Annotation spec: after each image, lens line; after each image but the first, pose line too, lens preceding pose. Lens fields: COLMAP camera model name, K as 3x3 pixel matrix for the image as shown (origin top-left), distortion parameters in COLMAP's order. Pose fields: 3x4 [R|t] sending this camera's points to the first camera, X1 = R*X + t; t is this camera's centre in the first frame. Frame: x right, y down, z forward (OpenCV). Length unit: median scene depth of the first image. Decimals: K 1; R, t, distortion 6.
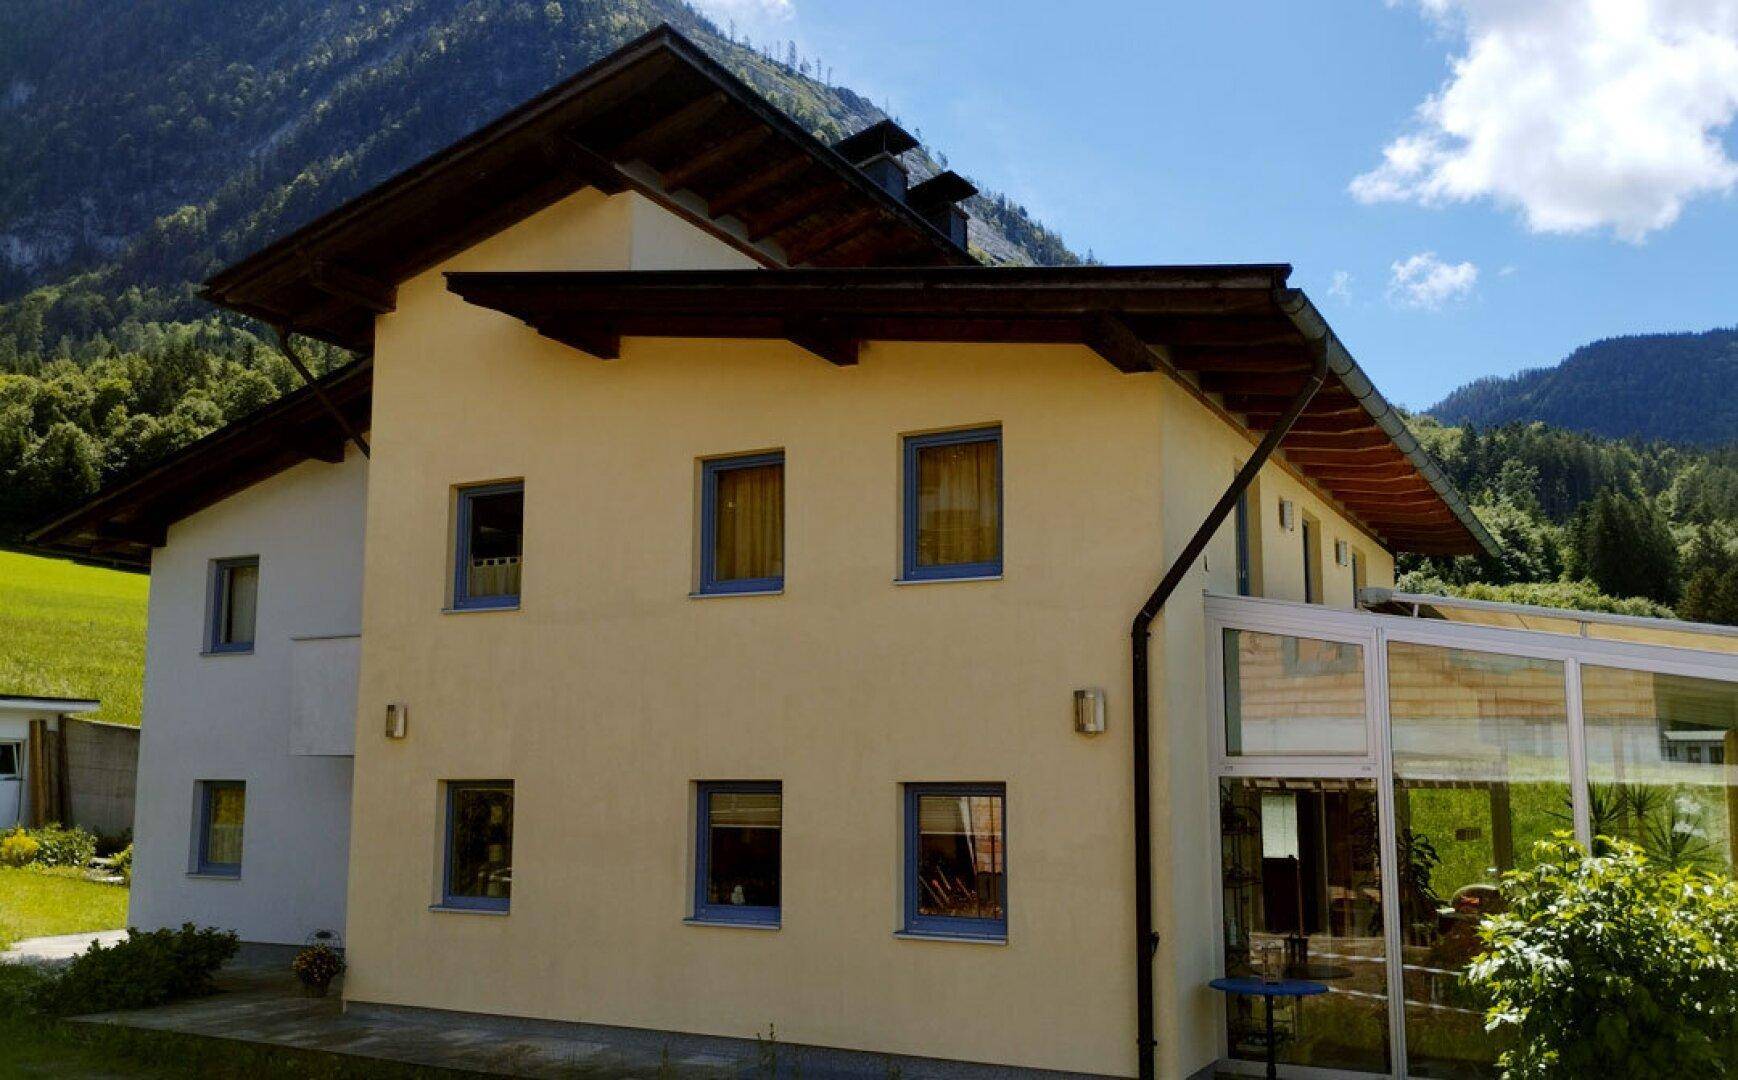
lens RADIAL K [[1468.7, 0, 876.1], [0, 1468.7, 586.6], [0, 0, 1]] dist [0.043680, -0.009944]
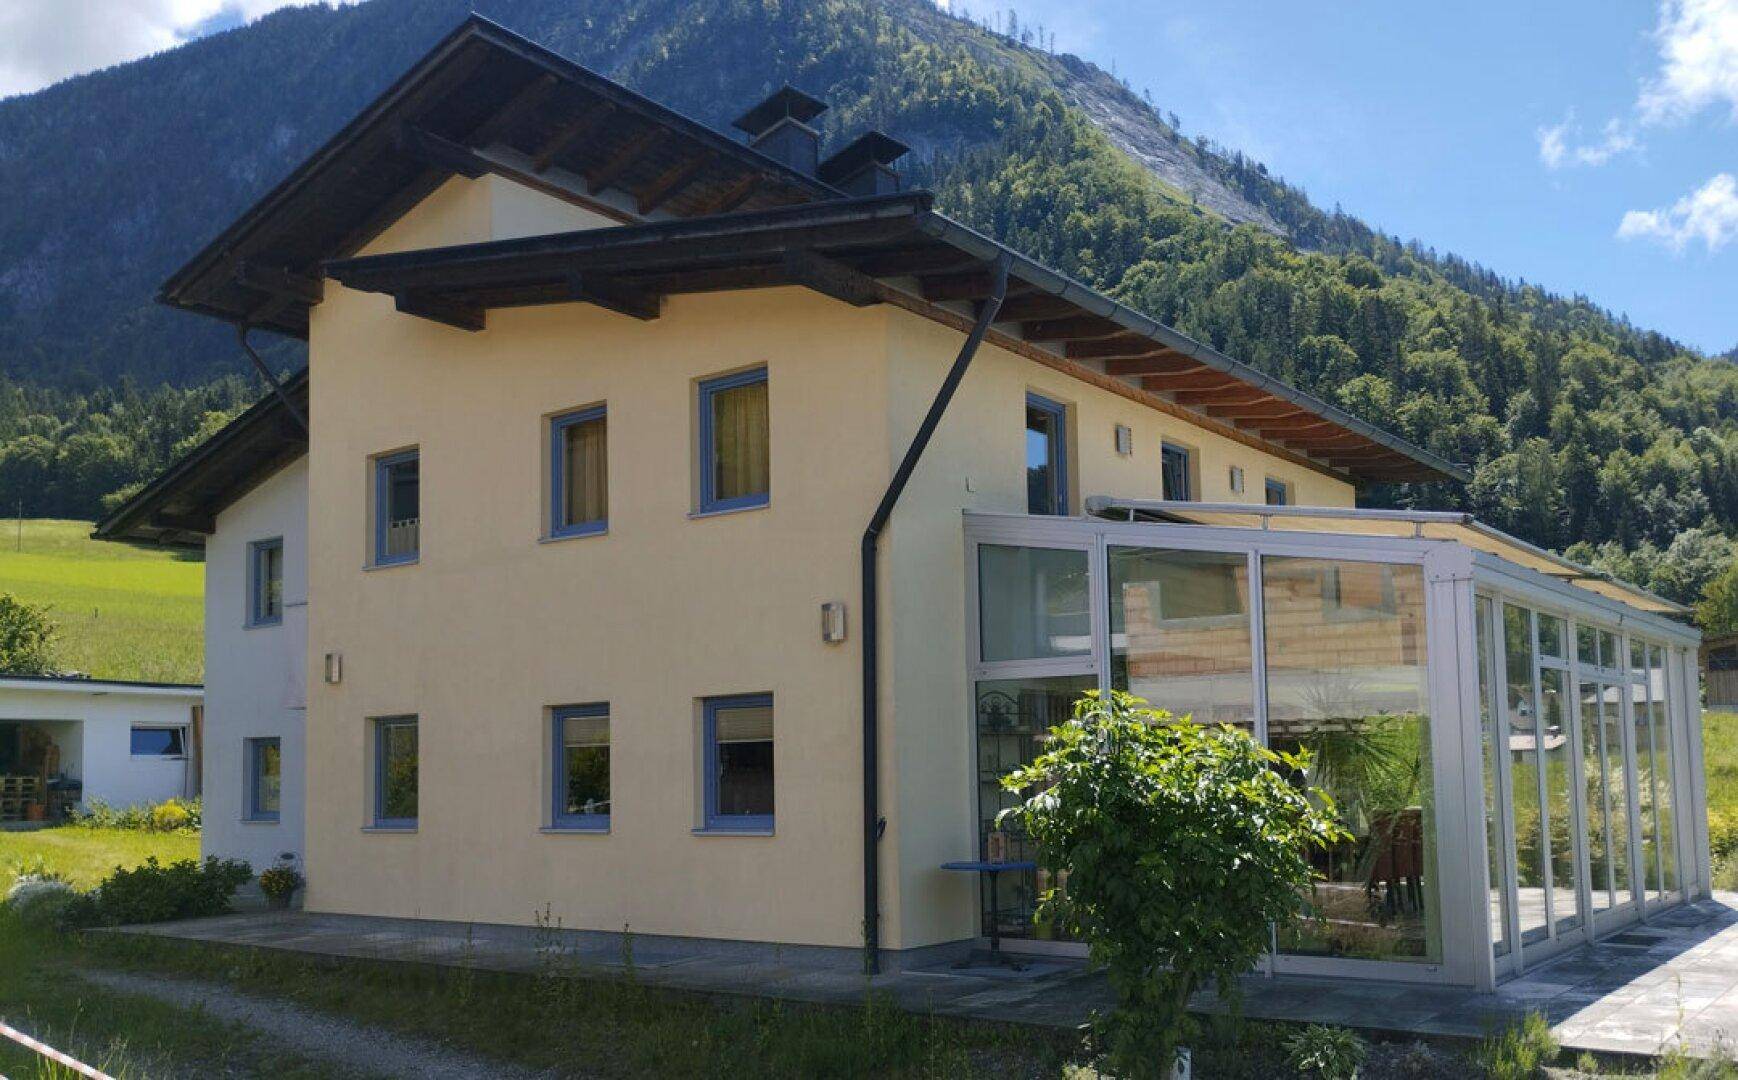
lens RADIAL K [[1501.6, 0, 897.6], [0, 1501.6, 659.1], [0, 0, 1]] dist [0.053793, 0.000539]
pose [[0.986022, -0.032997, -0.163317, 0.285664], [0.041054, 0.998088, 0.046208, 0.047614], [0.161480, -0.052267, 0.985491, -0.070502]]
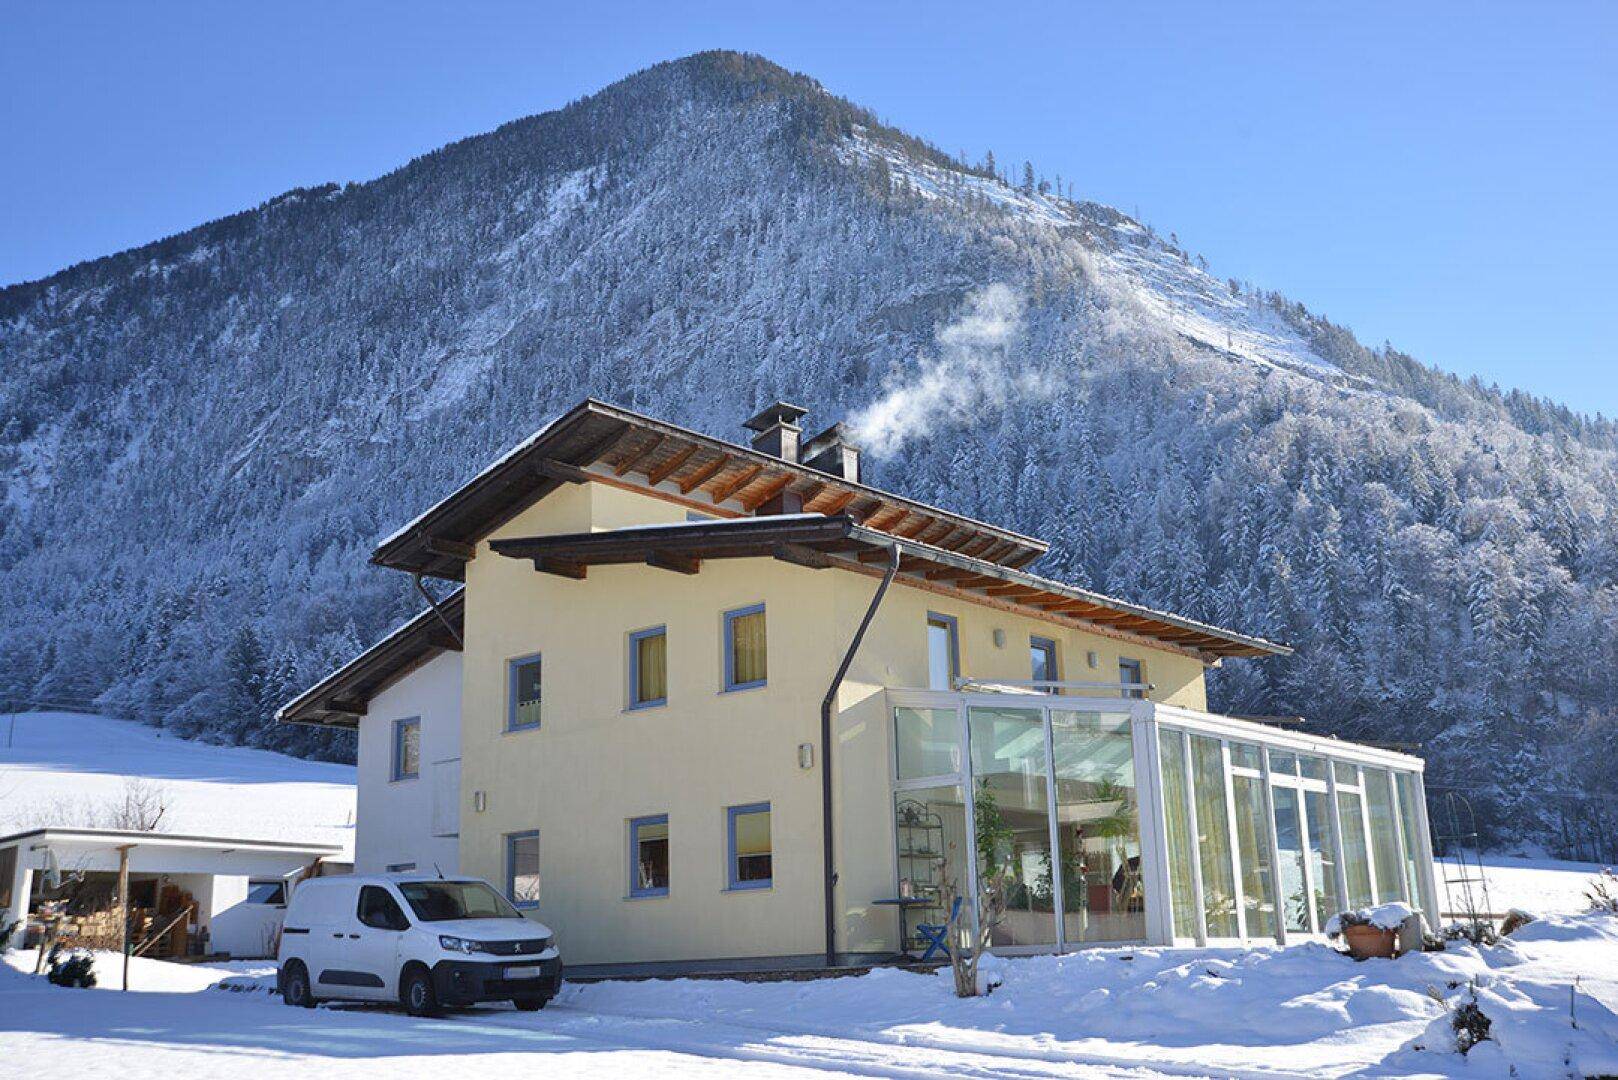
lens RADIAL K [[1668.4, 0, 814.1], [0, 1668.4, 544.2], [0, 0, 1]] dist [-0.053687, 0.293165]
pose [[0.971741, -0.089952, -0.218238, 0.477638], [0.060838, 0.988750, -0.136644, 0.081199], [0.228075, 0.119505, 0.966282, -0.768159]]
